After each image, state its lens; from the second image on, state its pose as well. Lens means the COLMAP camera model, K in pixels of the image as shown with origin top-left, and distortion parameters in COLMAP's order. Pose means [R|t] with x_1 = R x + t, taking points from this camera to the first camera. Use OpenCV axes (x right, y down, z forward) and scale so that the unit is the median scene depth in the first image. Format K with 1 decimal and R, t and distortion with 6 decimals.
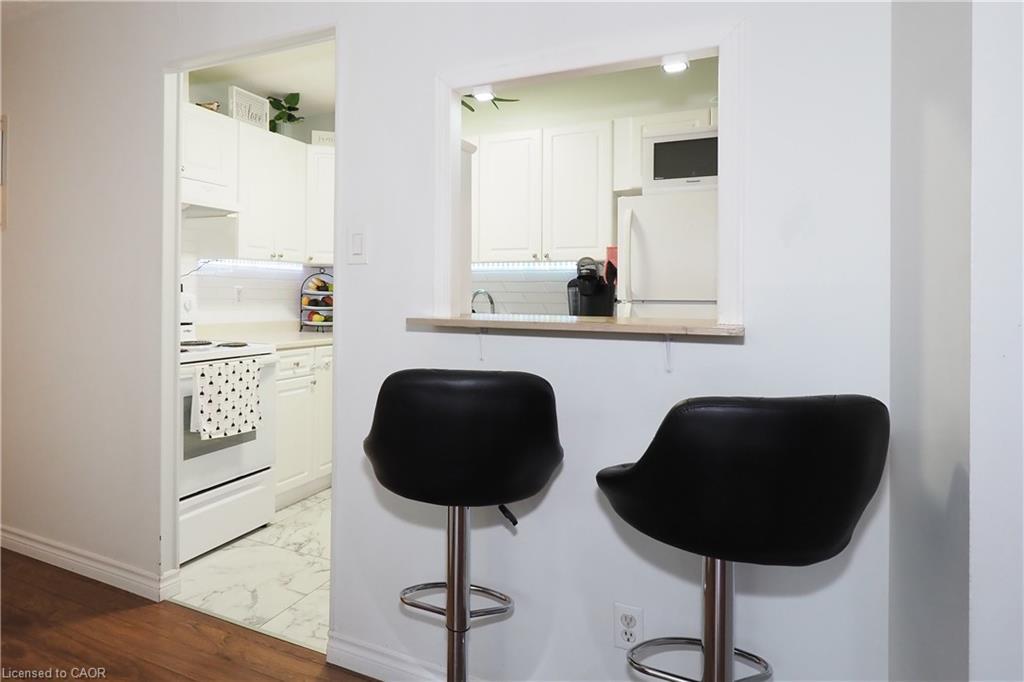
lens RADIAL K [[635.7, 0, 434.3], [0, 635.7, 276.3], [0, 0, 1]] dist [-0.010748, -0.003161]
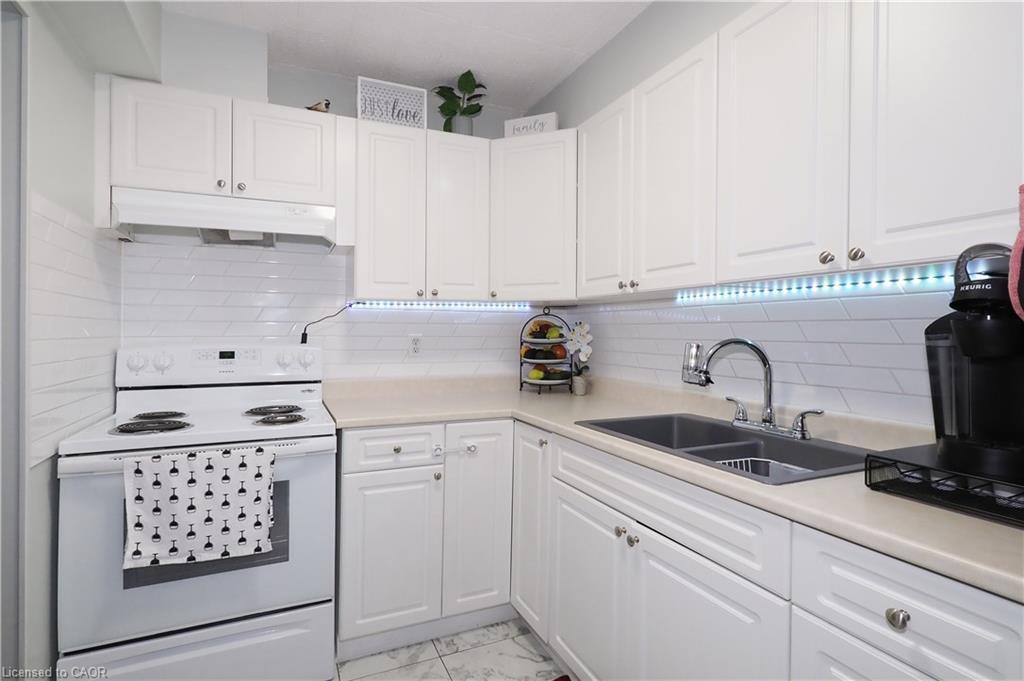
lens RADIAL K [[524.8, 0, 501.3], [0, 524.8, 329.4], [0, 0, 1]] dist [0.011381, -0.005098]
pose [[0.754743, -0.008850, -0.655961, 0.231547], [0.027233, 0.999470, 0.017850, 0.000856], [0.655455, -0.031336, 0.754584, 0.615620]]
